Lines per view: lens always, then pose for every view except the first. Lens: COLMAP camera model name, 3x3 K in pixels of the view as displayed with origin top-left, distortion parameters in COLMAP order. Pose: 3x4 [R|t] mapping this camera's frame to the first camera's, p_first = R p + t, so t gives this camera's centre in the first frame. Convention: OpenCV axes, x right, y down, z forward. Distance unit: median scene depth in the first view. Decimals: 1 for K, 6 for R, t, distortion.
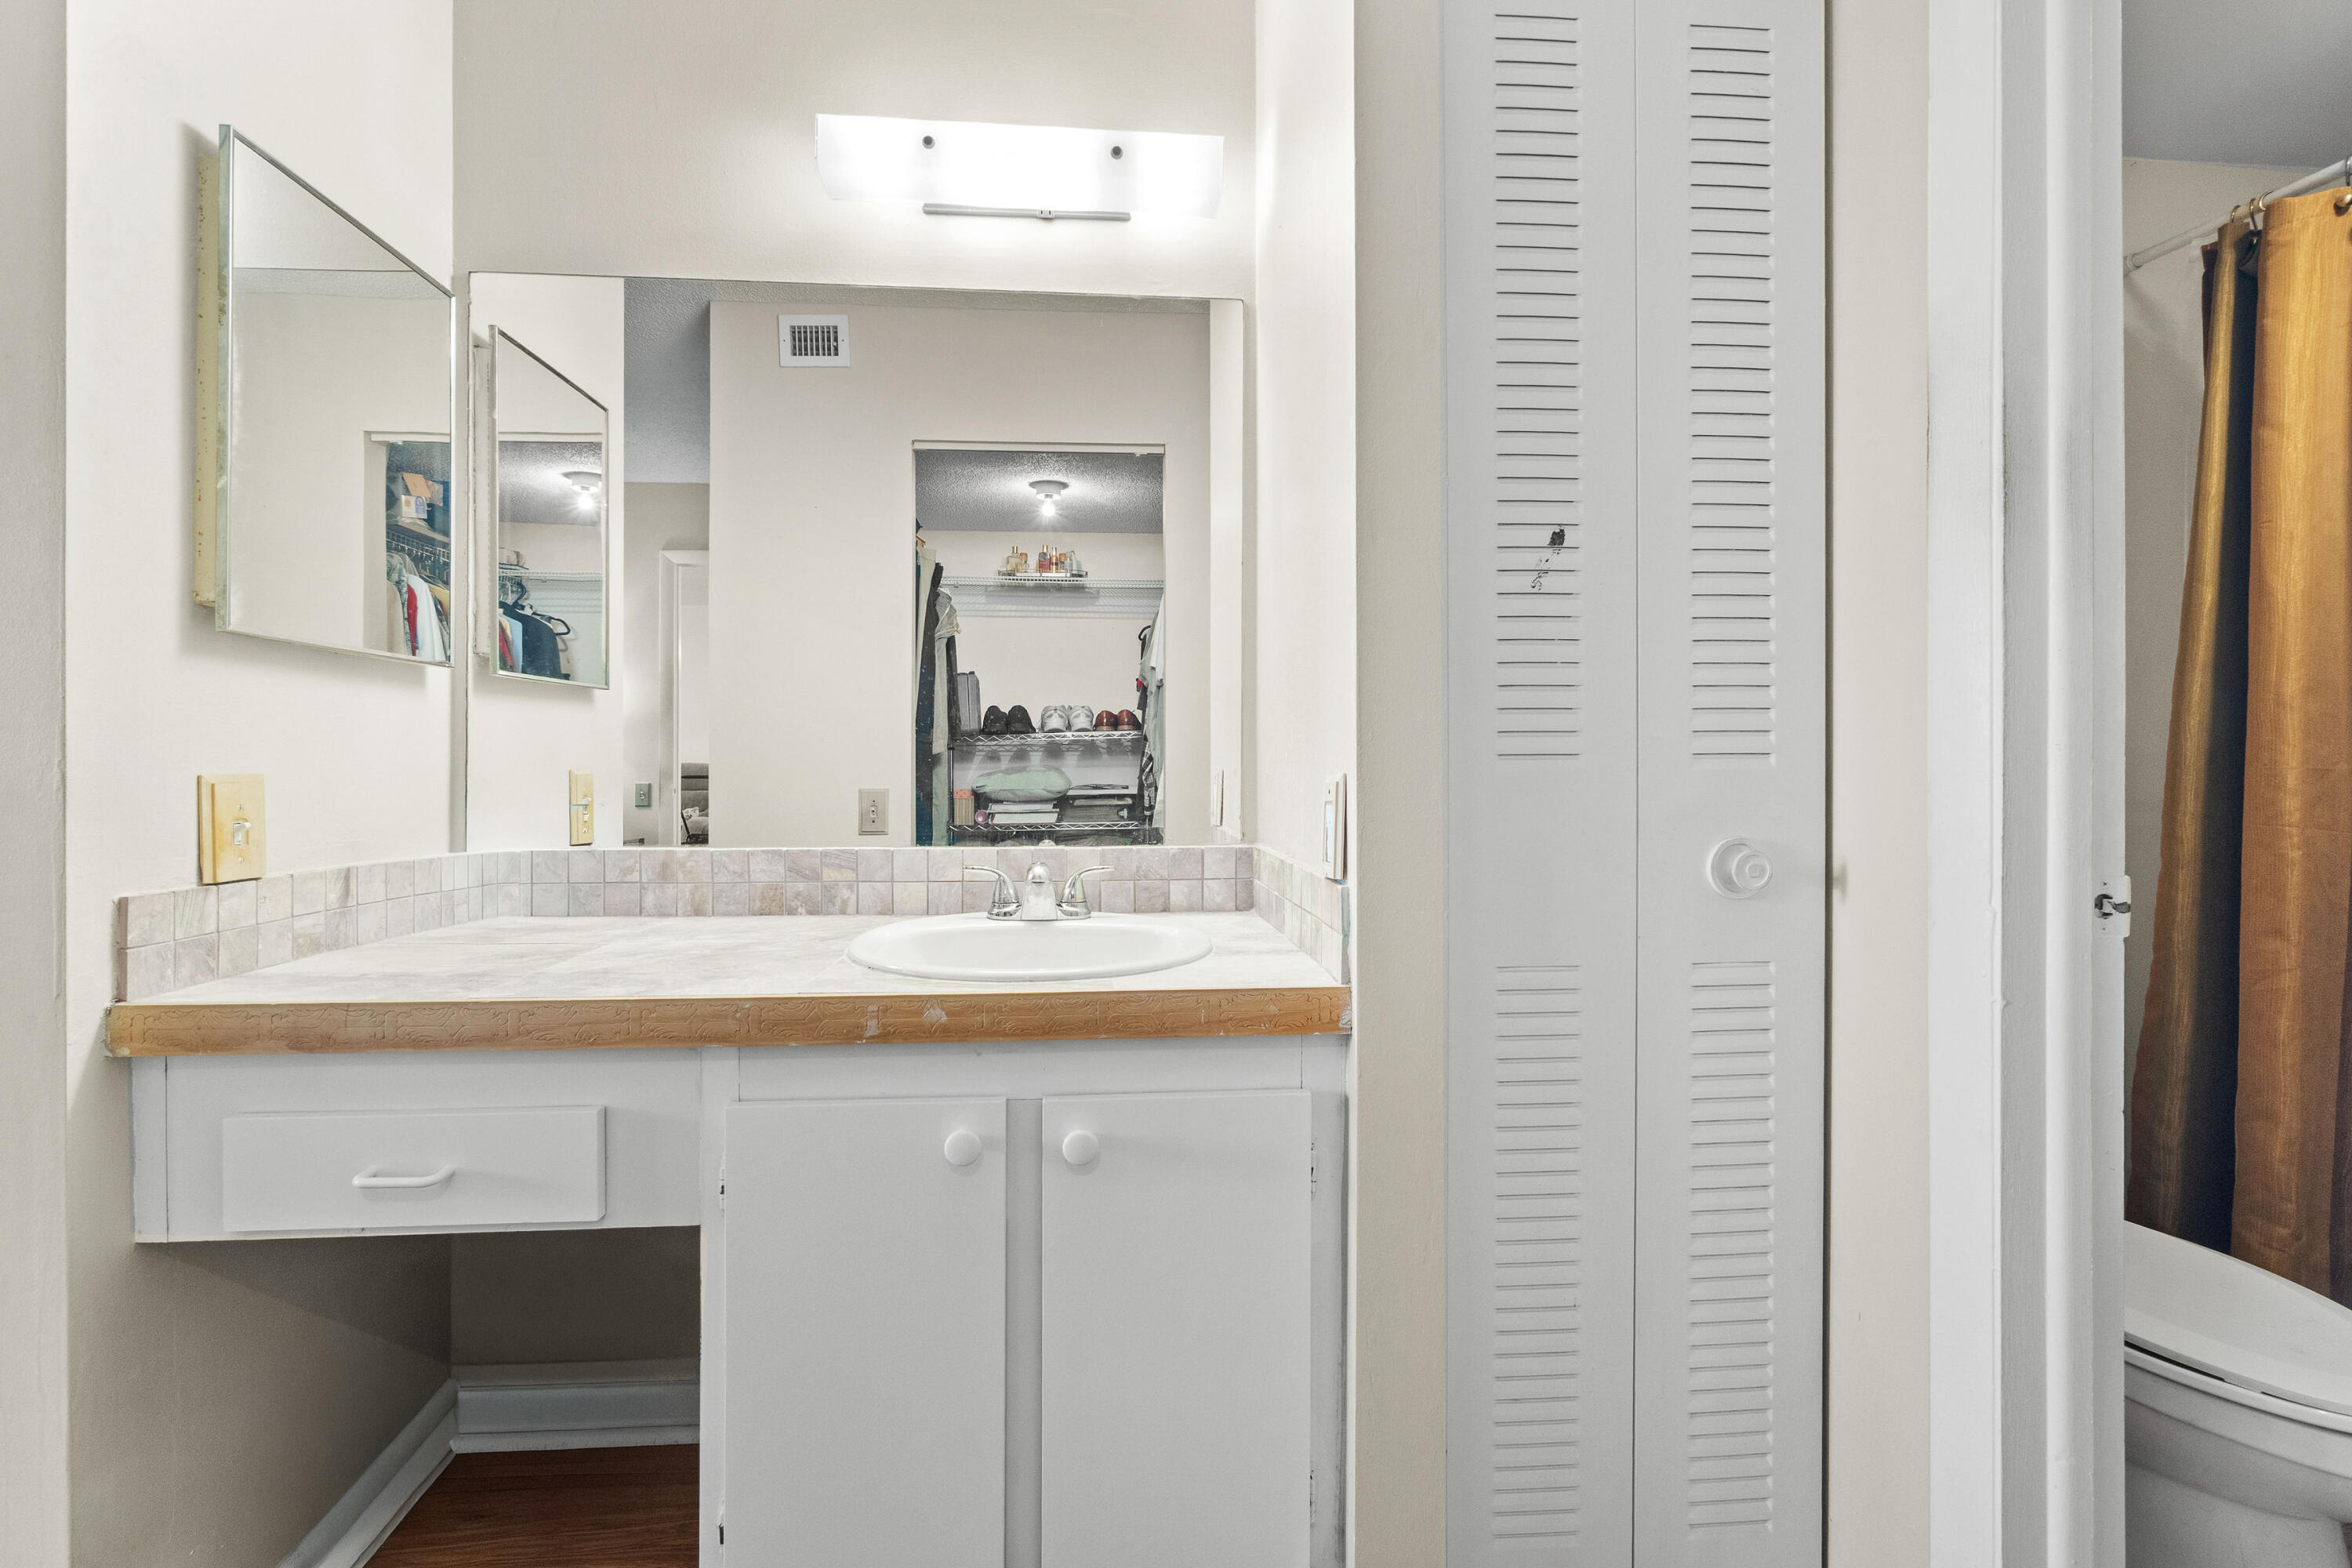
lens RADIAL K [[1014.5, 0, 1177.0], [0, 1014.5, 776.3], [0, 0, 1]] dist [-0.003608, -0.000337]
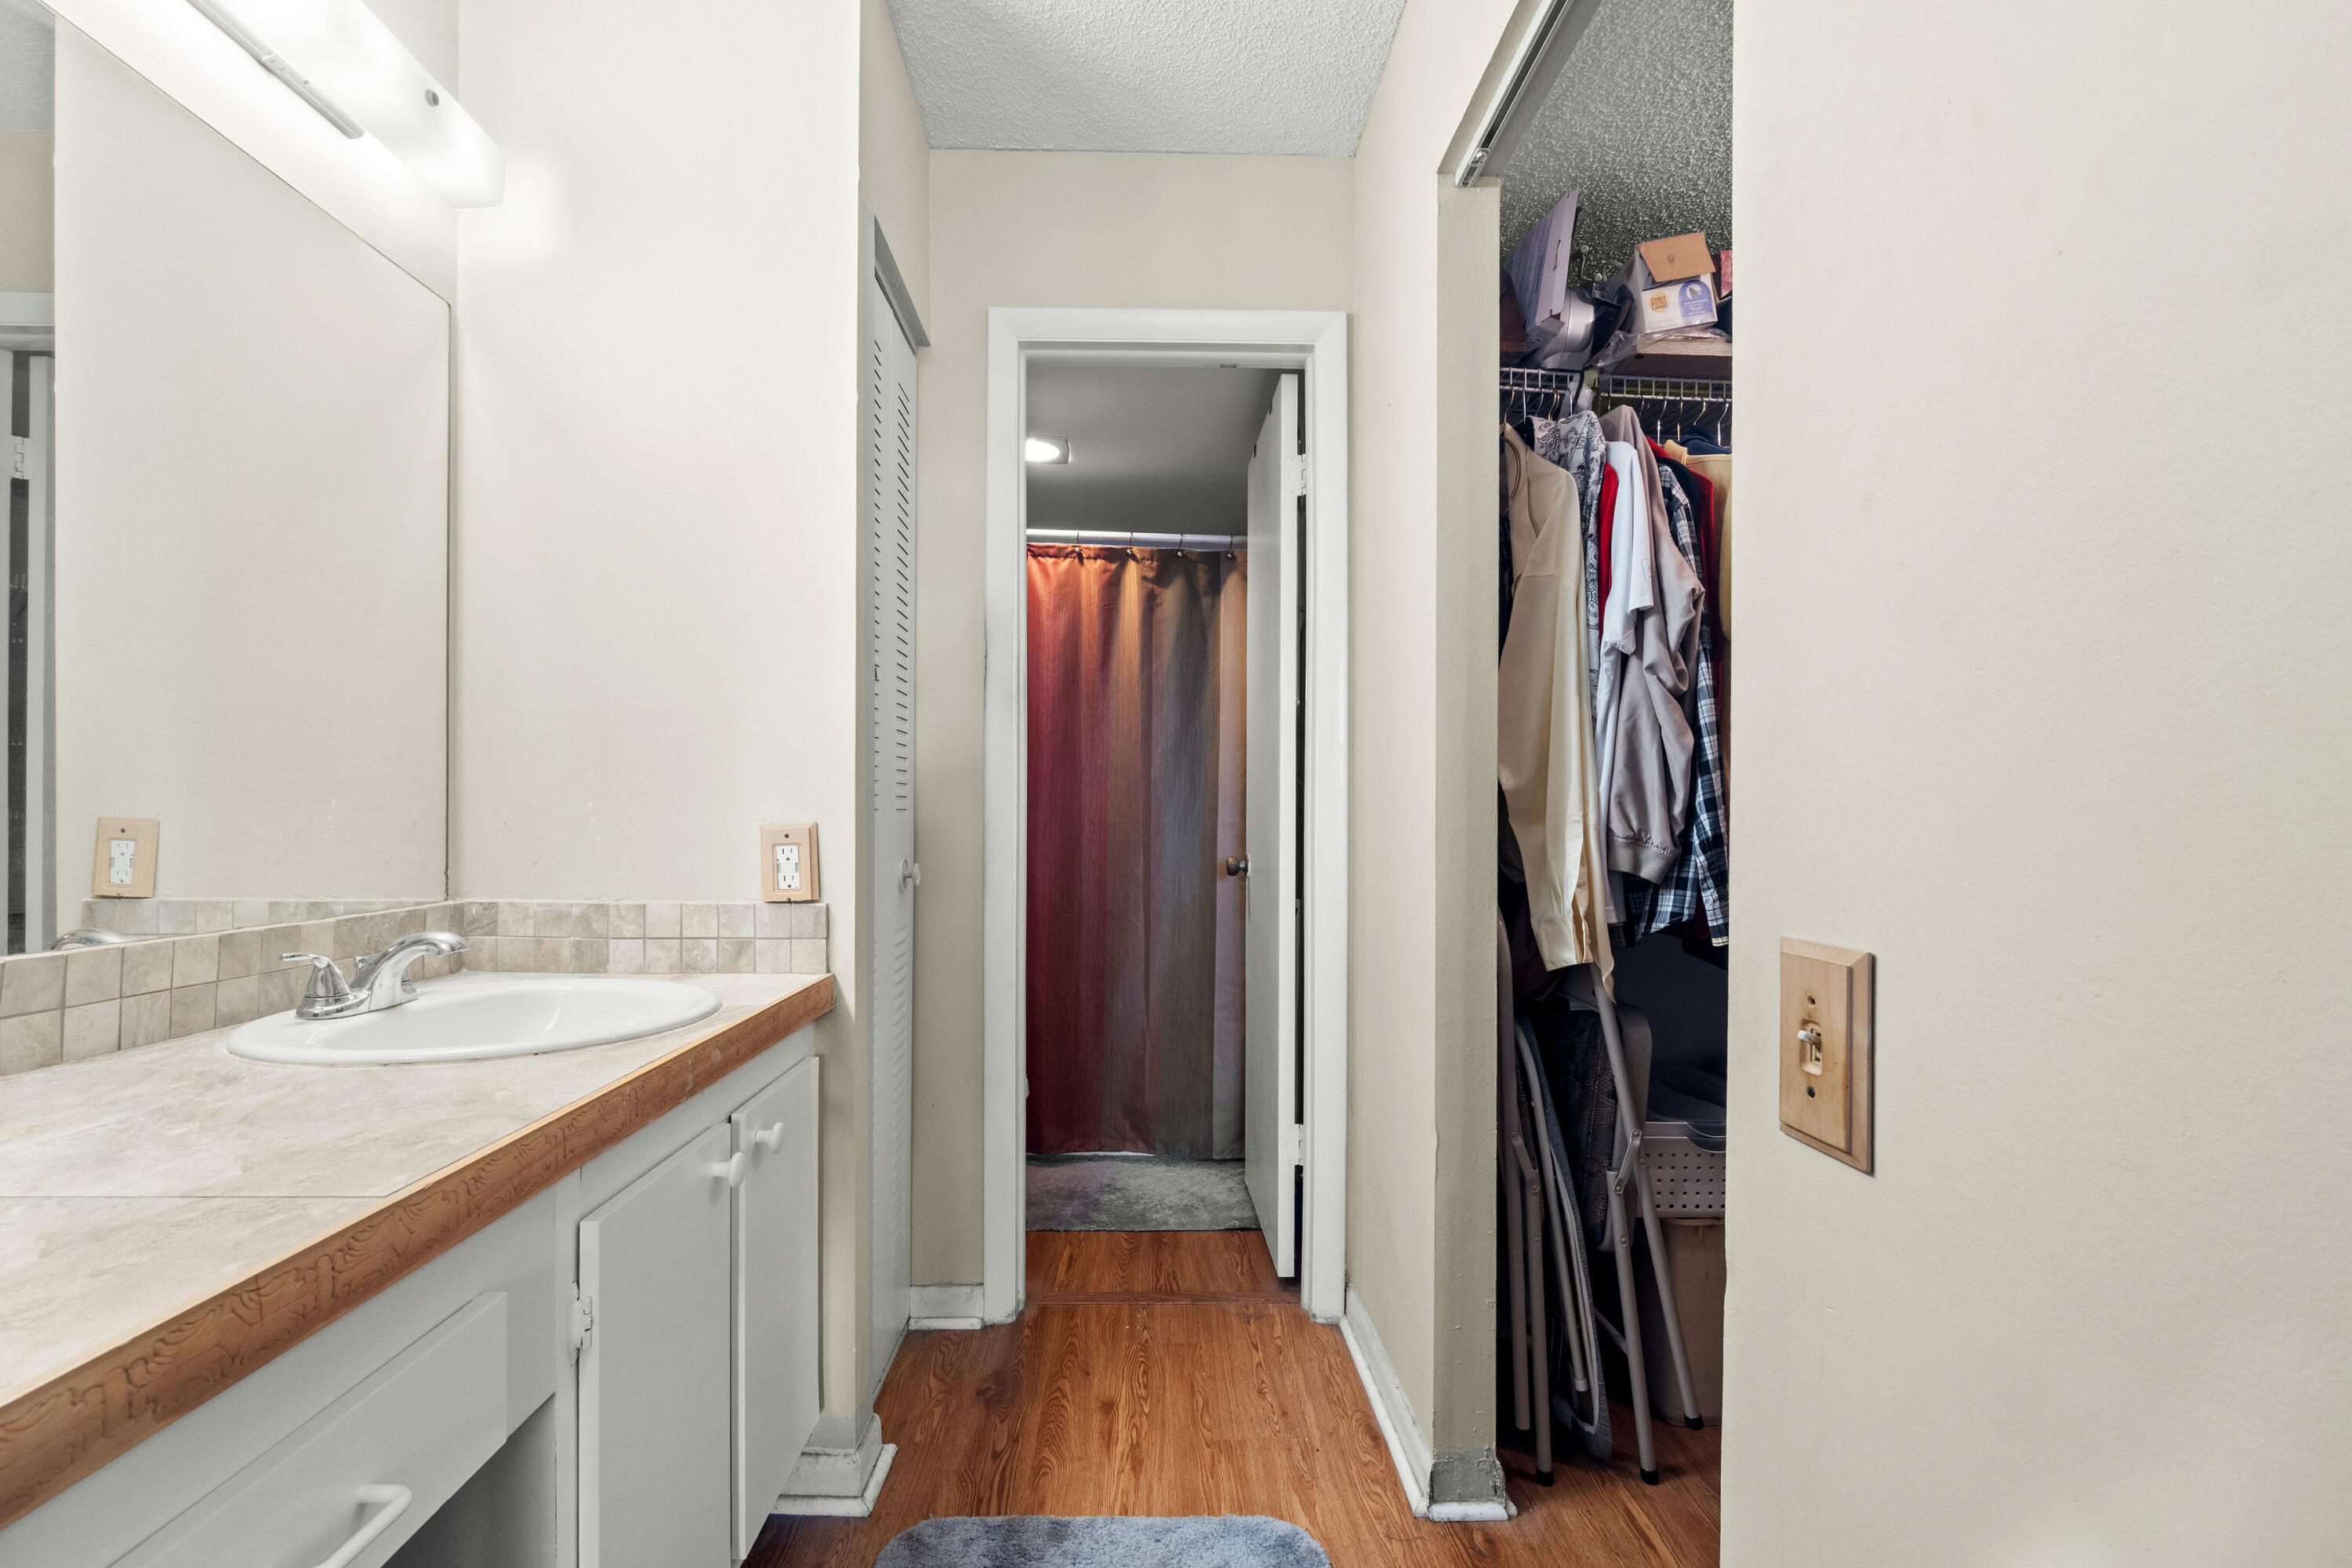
lens RADIAL K [[1014.5, 0, 1165.1], [0, 1014.5, 822.2], [0, 0, 1]] dist [-0.003608, -0.000337]
pose [[0.044737, -0.002537, 0.998996, -0.843735], [0.003217, 0.999992, 0.002395, -0.004697], [-0.998994, 0.003106, 0.044744, 0.326070]]
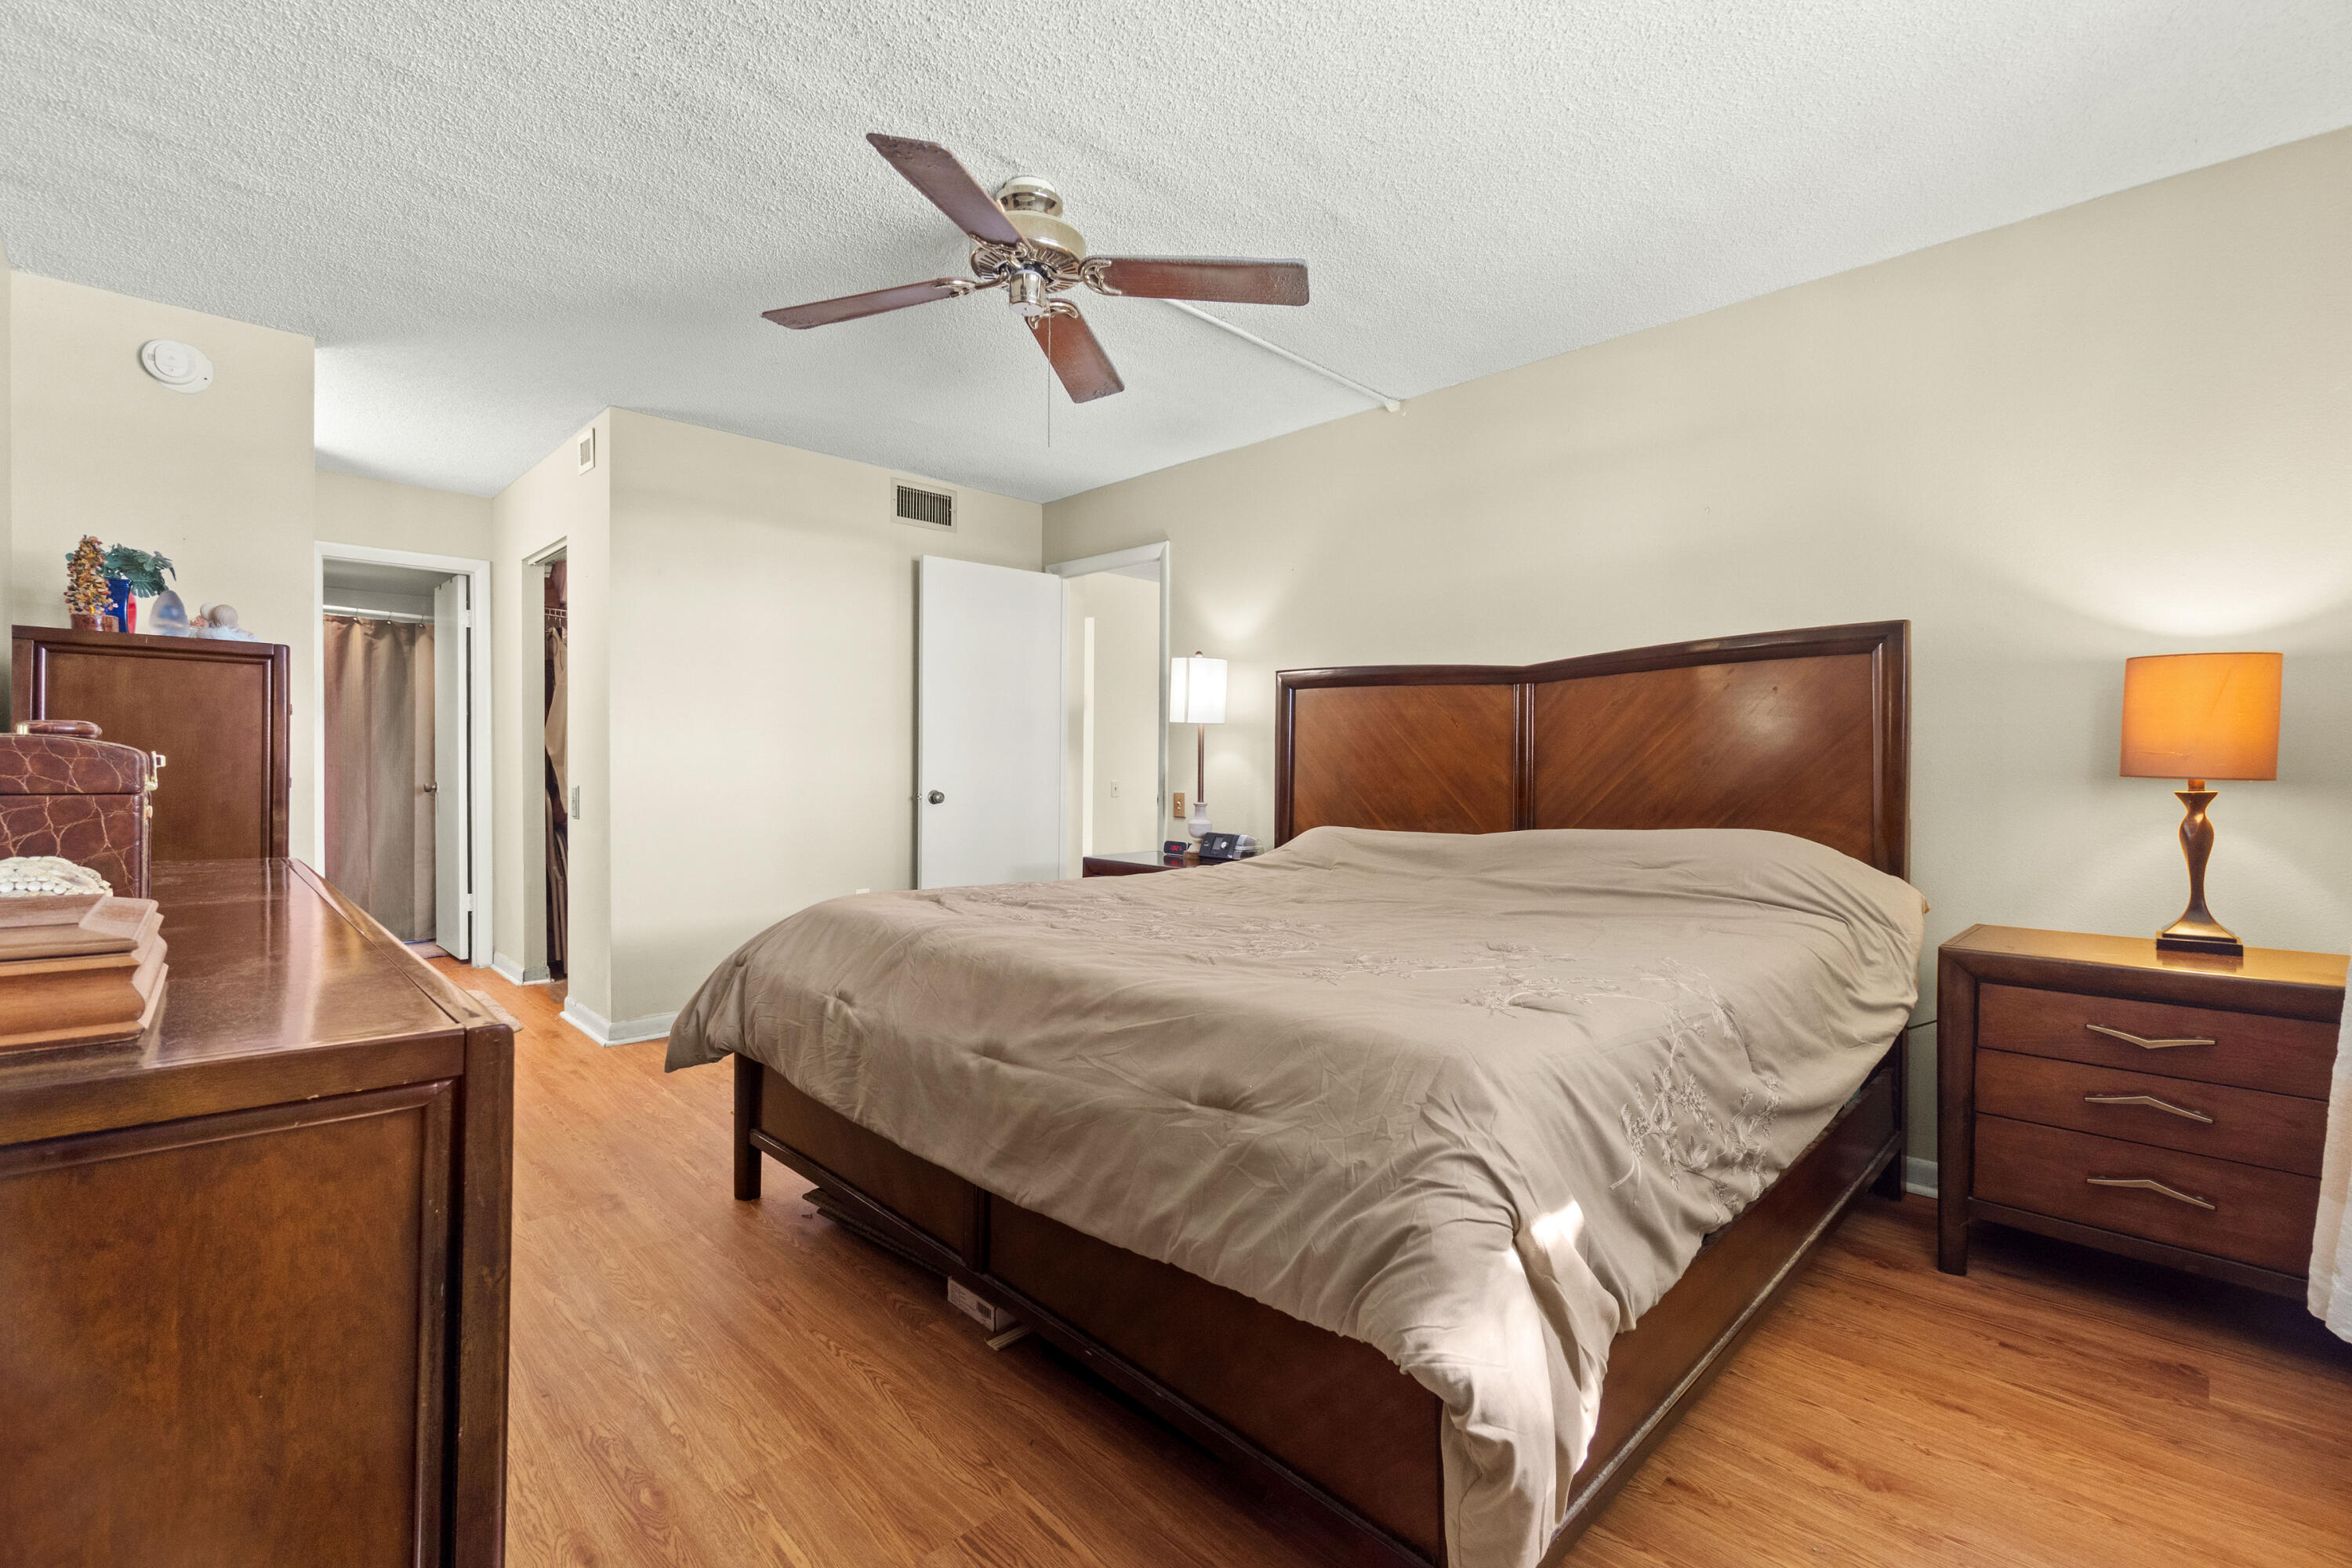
lens RADIAL K [[1014.5, 0, 1165.0], [0, 1014.5, 778.9], [0, 0, 1]] dist [-0.003608, -0.000337]
pose [[-0.645514, -0.012362, 0.763648, -1.867781], [0.001846, 0.999841, 0.017746, -0.007570], [-0.763746, 0.012866, -0.645389, 0.435347]]
